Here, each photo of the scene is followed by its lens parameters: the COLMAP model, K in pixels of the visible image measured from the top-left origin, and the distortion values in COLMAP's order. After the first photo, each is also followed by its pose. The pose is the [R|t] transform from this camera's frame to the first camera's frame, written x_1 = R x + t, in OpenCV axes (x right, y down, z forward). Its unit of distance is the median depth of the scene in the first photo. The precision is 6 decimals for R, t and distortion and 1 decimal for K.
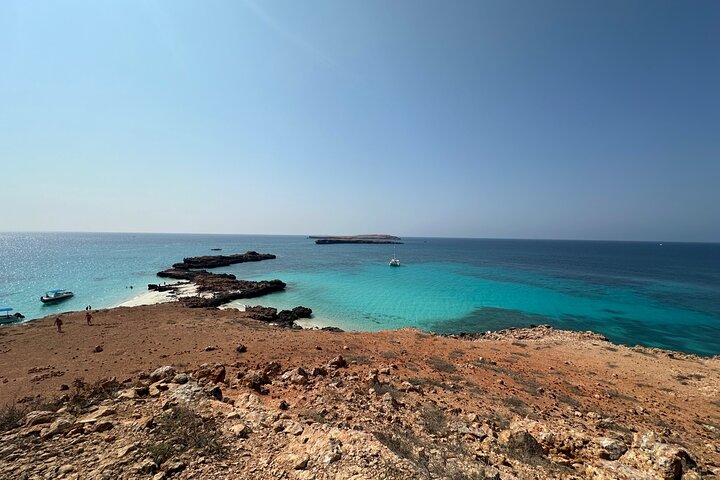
lens RADIAL K [[295.9, 0, 360.0], [0, 295.9, 240.0], [0, 0, 1]] dist [-0.000662, -0.000581]
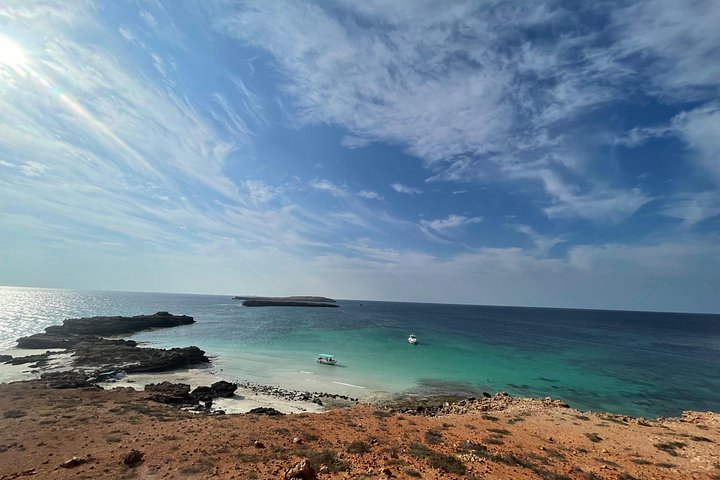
lens RADIAL K [[295.9, 0, 360.0], [0, 295.9, 240.0], [0, 0, 1]] dist [-0.000662, -0.000581]
pose [[0.973958, 0.065274, 0.217131, -0.044214], [-0.018101, 0.976991, -0.212511, 0.018109], [-0.226007, 0.203047, 0.952729, 0.089083]]
